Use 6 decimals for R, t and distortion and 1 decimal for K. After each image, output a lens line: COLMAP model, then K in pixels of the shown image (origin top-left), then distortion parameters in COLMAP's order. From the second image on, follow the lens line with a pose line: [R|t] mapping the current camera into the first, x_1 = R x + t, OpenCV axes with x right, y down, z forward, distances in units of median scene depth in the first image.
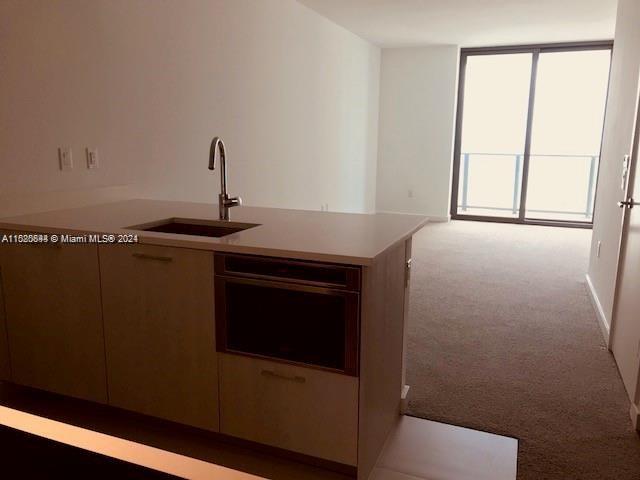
lens RADIAL K [[514.4, 0, 320.5], [0, 514.4, 240.5], [0, 0, 1]] dist [-0.006970, -0.000746]
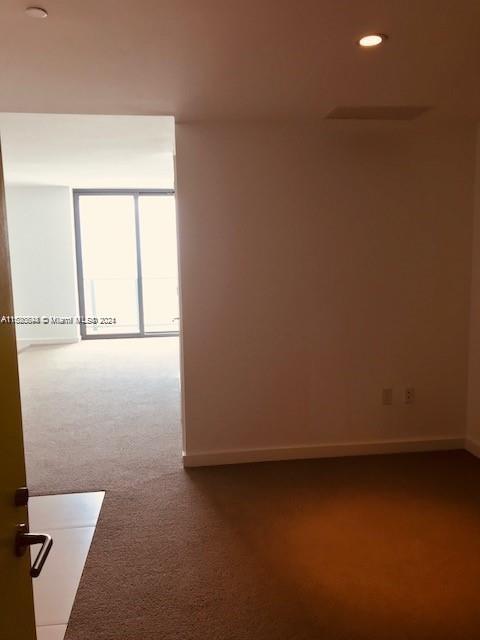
lens RADIAL K [[514.4, 0, 241.0], [0, 514.4, 316.7], [0, 0, 1]] dist [-0.006970, -0.000746]
pose [[0.867017, -0.084868, 0.490997, 0.016255], [0.124816, 0.990964, -0.049116, 0.007560], [-0.482392, 0.103869, 0.869775, -0.145114]]
